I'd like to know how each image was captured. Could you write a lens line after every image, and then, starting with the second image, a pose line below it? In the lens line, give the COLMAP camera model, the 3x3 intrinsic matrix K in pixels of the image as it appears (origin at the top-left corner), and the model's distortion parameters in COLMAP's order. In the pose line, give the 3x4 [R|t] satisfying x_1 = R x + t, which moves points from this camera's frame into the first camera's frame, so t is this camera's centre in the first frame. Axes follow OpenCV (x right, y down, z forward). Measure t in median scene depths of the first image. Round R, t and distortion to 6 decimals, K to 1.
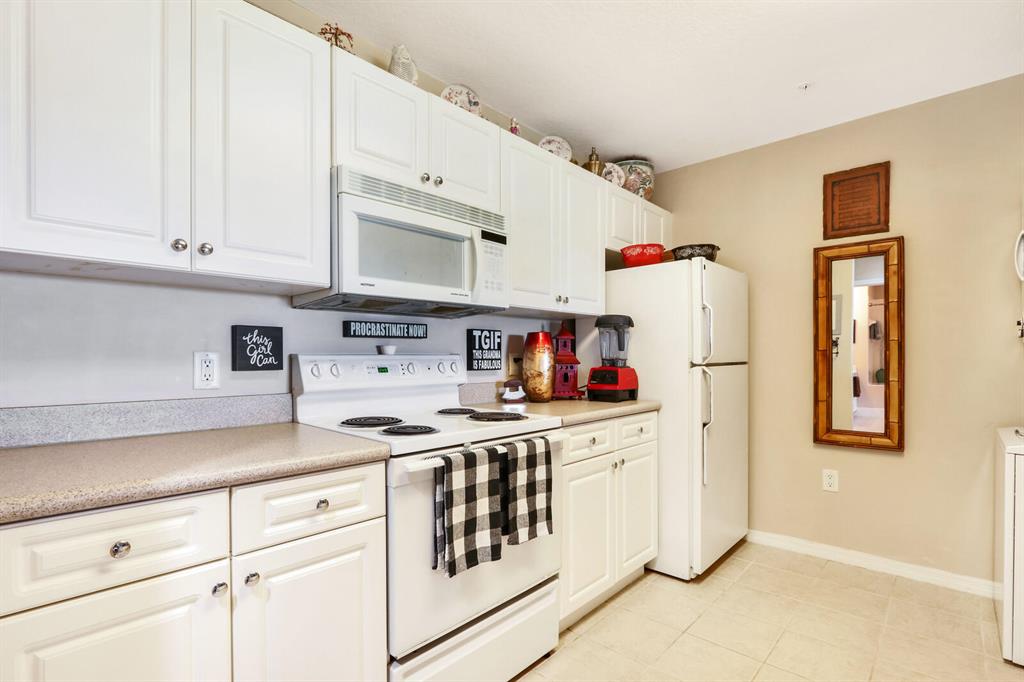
lens RADIAL K [[486.3, 0, 503.5], [0, 486.3, 366.7], [0, 0, 1]] dist [-0.017492, 0.000223]
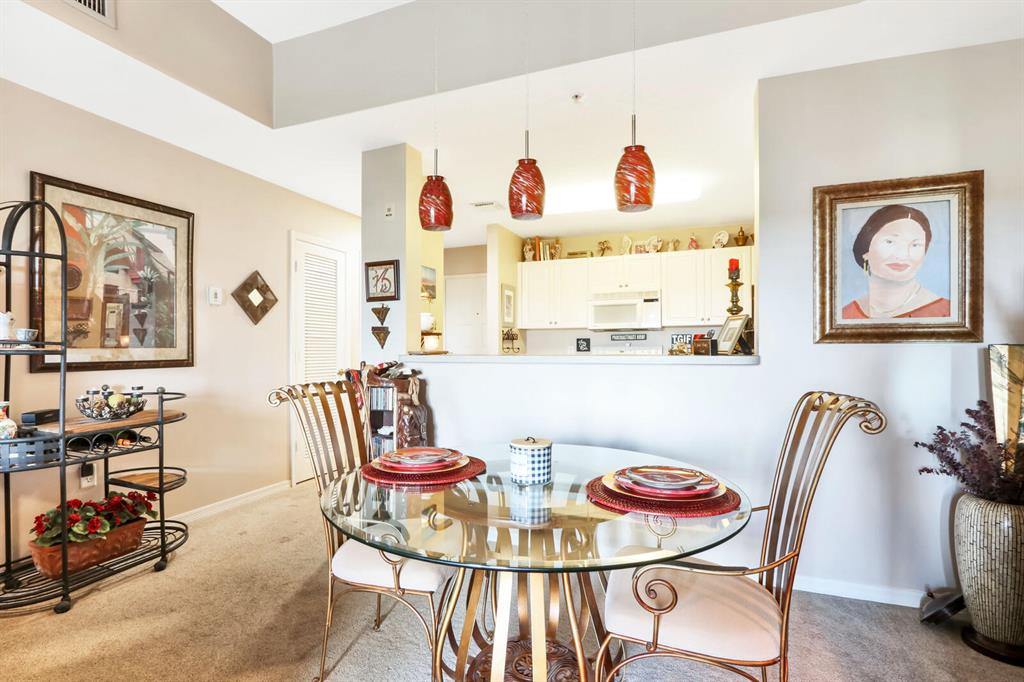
lens RADIAL K [[492.1, 0, 502.6], [0, 492.1, 350.0], [0, 0, 1]] dist [-0.014555, 0.001442]
pose [[0.366802, 0.008495, -0.930260, 1.749351], [-0.015076, 0.999881, 0.003186, -0.002796], [0.930177, 0.012856, 0.366886, -0.559951]]
